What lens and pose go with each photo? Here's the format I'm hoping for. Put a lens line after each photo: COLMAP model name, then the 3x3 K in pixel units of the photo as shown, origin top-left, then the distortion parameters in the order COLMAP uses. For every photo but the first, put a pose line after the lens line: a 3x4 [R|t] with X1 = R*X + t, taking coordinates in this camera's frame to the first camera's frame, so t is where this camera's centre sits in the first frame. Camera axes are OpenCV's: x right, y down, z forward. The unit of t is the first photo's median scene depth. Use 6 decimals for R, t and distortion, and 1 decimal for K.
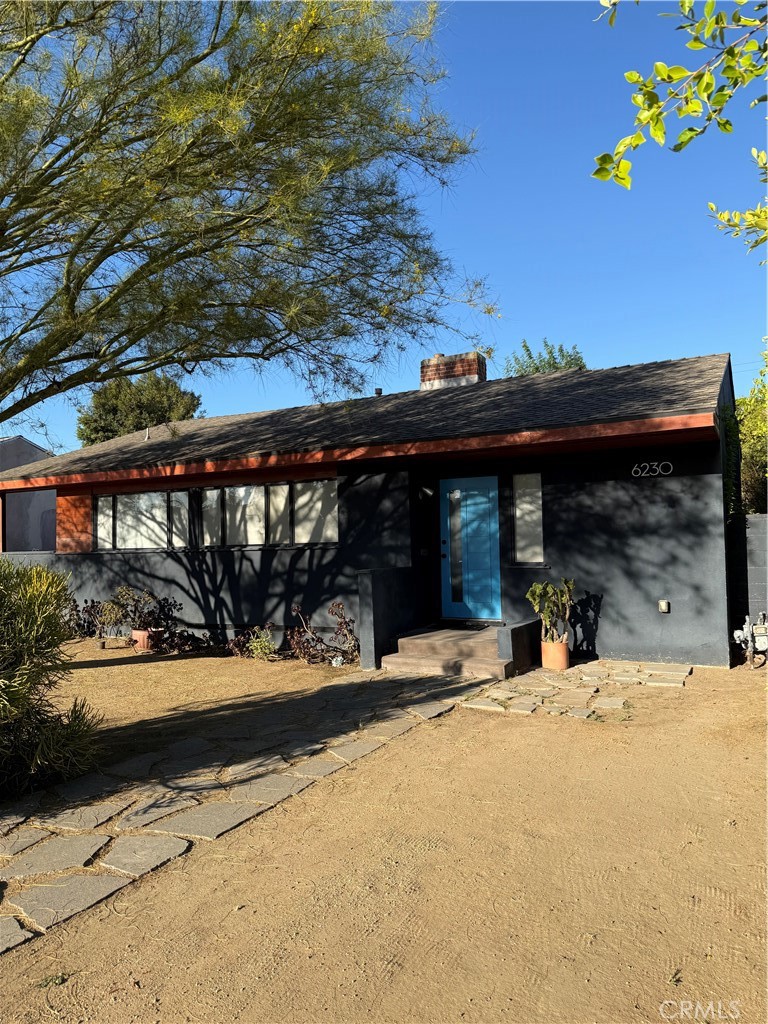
lens RADIAL K [[705.6, 0, 384.0], [0, 705.6, 512.0], [0, 0, 1]] dist [0.174303, -0.282736]
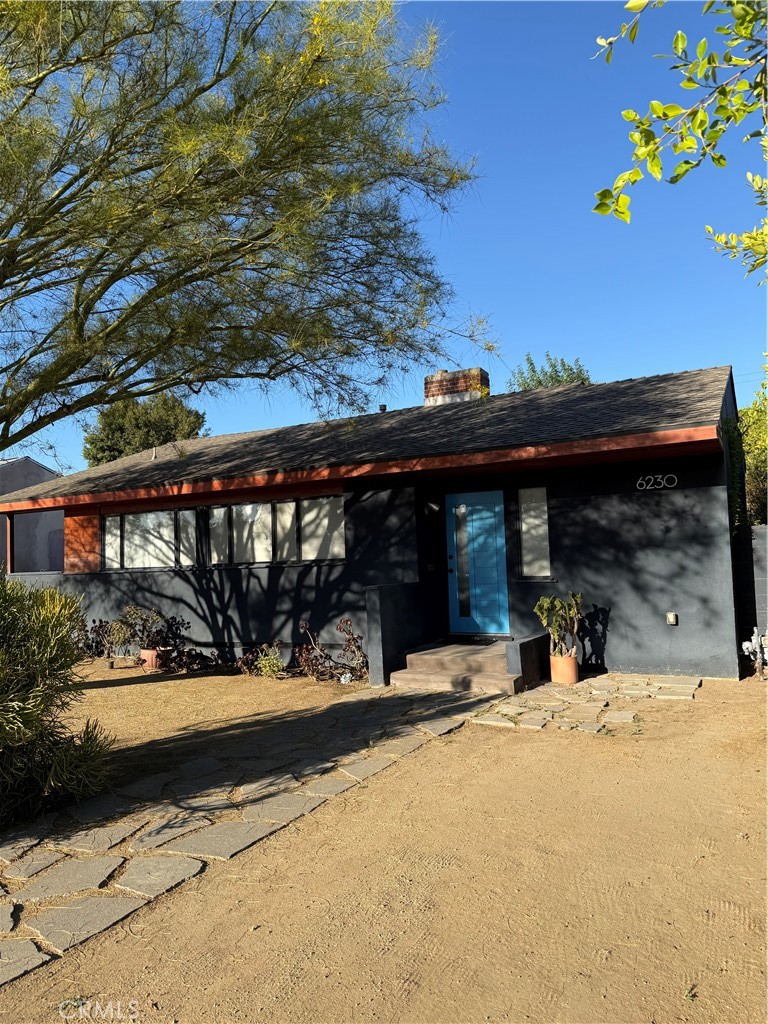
lens RADIAL K [[705.0, 0, 386.1], [0, 705.0, 511.6], [0, 0, 1]] dist [0.197064, -0.360003]
pose [[0.999893, -0.014014, -0.004126, -0.001579], [0.013924, 0.999683, -0.020995, -0.002101], [0.004419, 0.020936, 0.999771, -0.004706]]
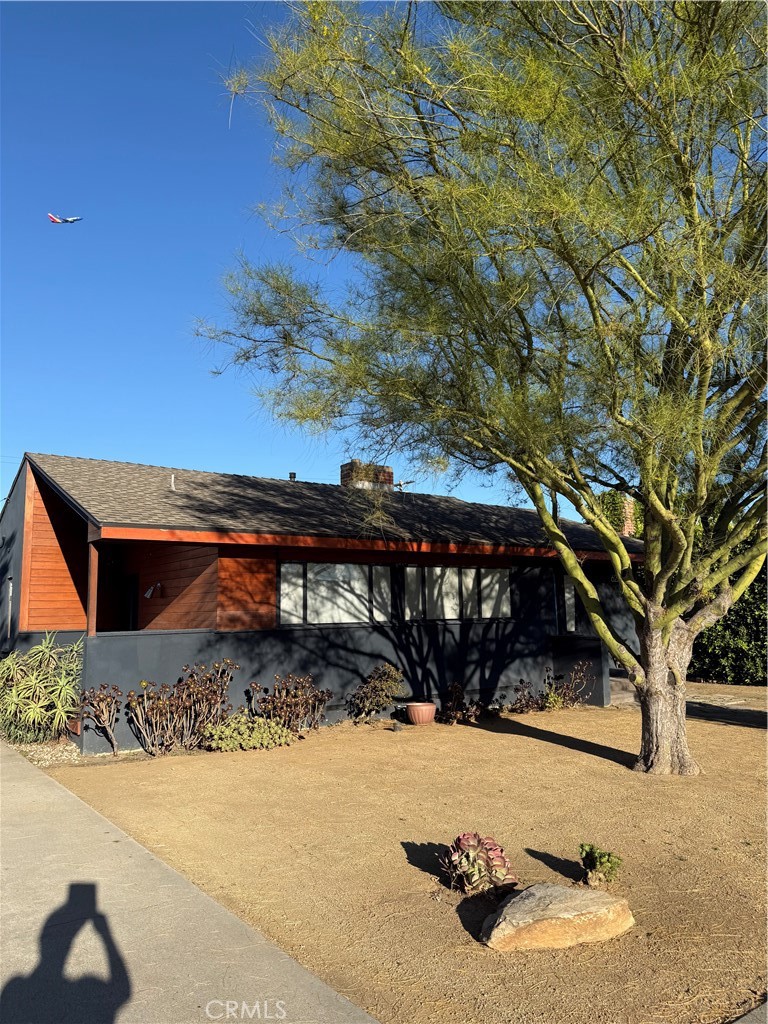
lens RADIAL K [[705.6, 0, 384.0], [0, 705.6, 512.0], [0, 0, 1]] dist [0.174303, -0.282736]
pose [[0.429041, 0.137741, 0.892721, -1.342931], [-0.032701, 0.990026, -0.137039, 0.038439], [-0.902693, 0.029602, 0.429266, 0.638881]]
